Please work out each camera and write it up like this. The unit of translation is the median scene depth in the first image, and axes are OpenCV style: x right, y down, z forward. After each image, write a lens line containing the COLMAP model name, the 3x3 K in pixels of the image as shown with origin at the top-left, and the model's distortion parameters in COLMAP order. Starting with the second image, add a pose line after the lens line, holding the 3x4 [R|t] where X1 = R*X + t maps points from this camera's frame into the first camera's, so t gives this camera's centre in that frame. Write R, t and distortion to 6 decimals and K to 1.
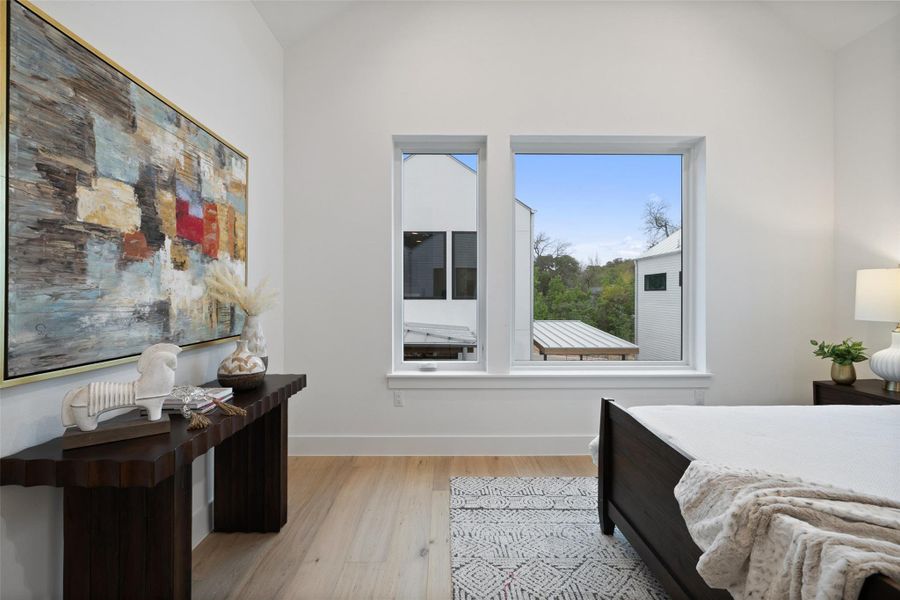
lens RADIAL K [[384.7, 0, 445.3], [0, 384.7, 296.8], [0, 0, 1]] dist [-0.001131, 0.000137]
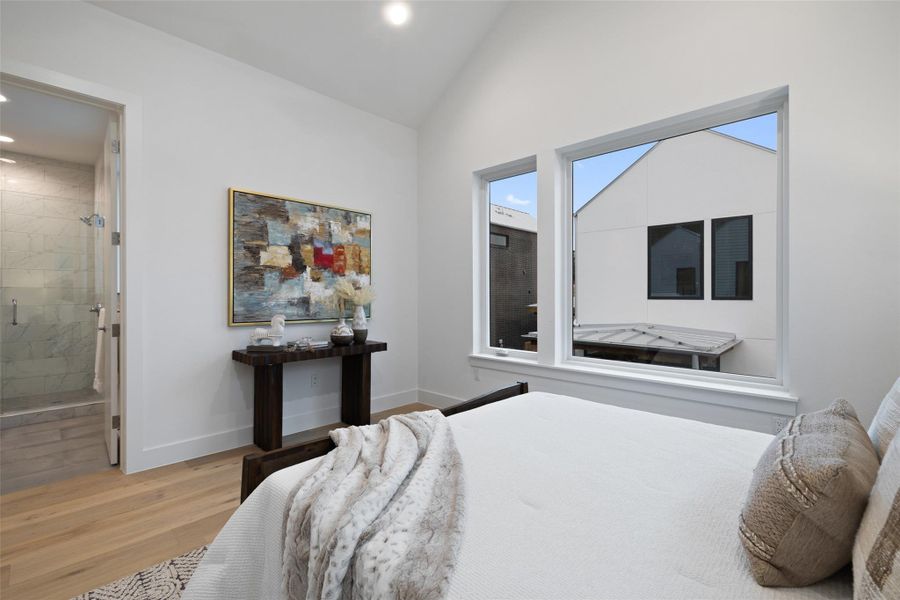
lens RADIAL K [[374.9, 0, 446.2], [0, 374.9, 295.9], [0, 0, 1]] dist [-0.000849, -0.000051]
pose [[0.737975, 0.002356, -0.674824, 1.093016], [-0.003169, 0.999995, 0.000027, 0.002501], [0.674820, 0.002119, 0.737979, -0.002750]]
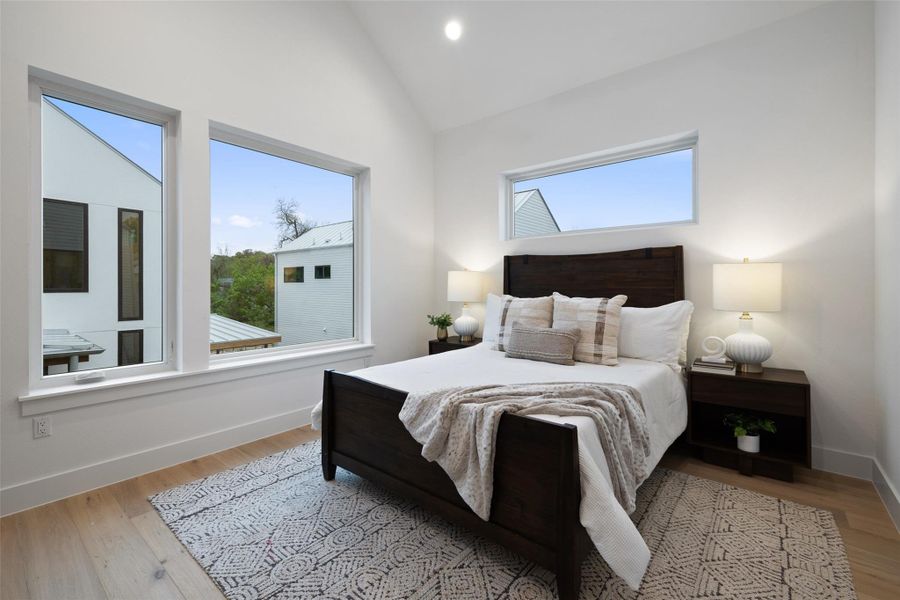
lens RADIAL K [[383.4, 0, 422.4], [0, 383.4, 286.7], [0, 0, 1]] dist [0.000393, 0.000091]
pose [[0.673455, -0.000413, 0.739228, -0.300852], [0.003265, 0.999992, -0.002416, 0.001739], [-0.739221, 0.004040, 0.673451, -0.051591]]
